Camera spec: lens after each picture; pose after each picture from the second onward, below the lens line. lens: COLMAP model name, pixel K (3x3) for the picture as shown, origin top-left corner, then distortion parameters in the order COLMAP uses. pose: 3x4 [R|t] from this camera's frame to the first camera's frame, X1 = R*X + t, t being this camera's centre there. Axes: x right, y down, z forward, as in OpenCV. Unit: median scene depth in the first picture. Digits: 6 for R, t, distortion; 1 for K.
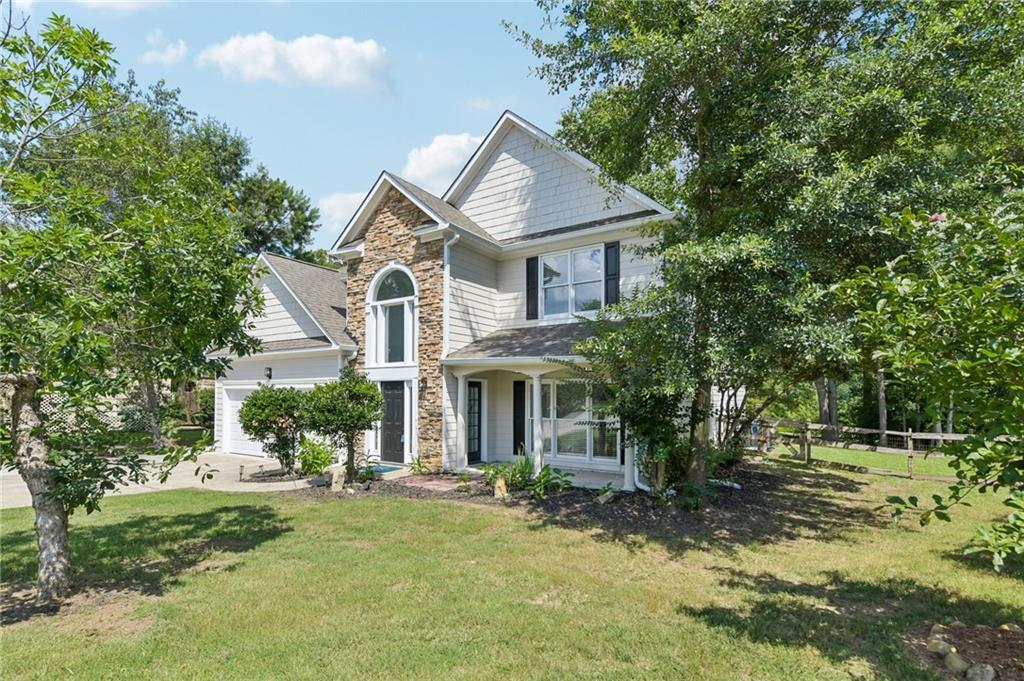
lens RADIAL K [[468.0, 0, 522.2], [0, 468.0, 382.9], [0, 0, 1]] dist [-0.000236, 0.000042]
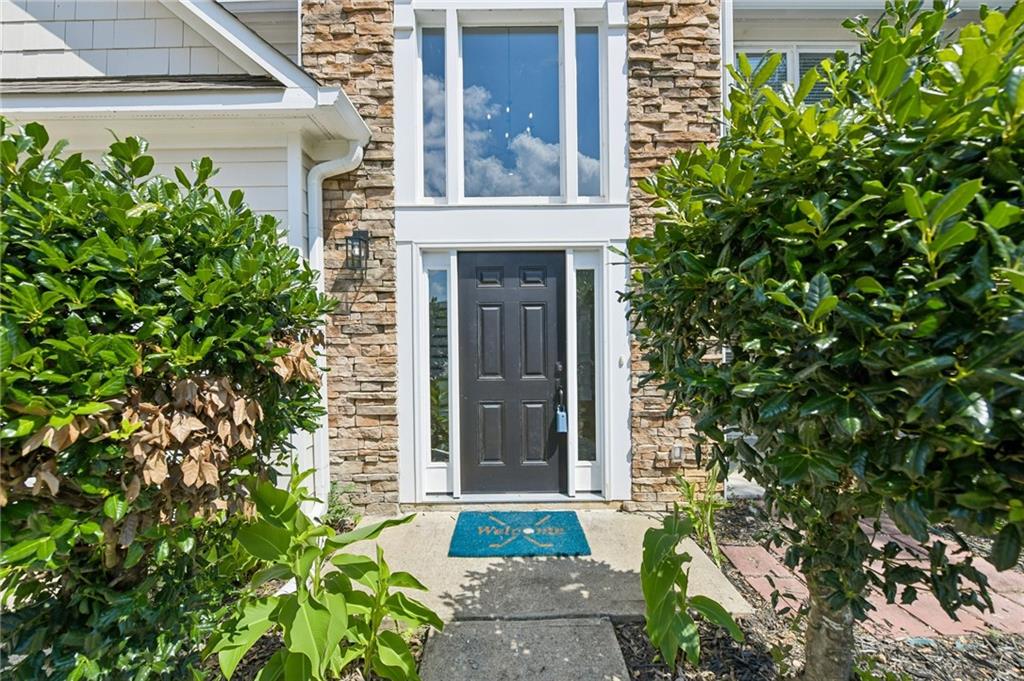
lens RADIAL K [[402.6, 0, 511.4], [0, 402.6, 335.4], [0, 0, 1]] dist [-0.001614, -0.000097]
pose [[0.841566, -0.013881, 0.539976, -0.441292], [0.004227, 0.999808, 0.019115, 0.051032], [-0.540138, -0.013804, 0.841463, 0.780064]]
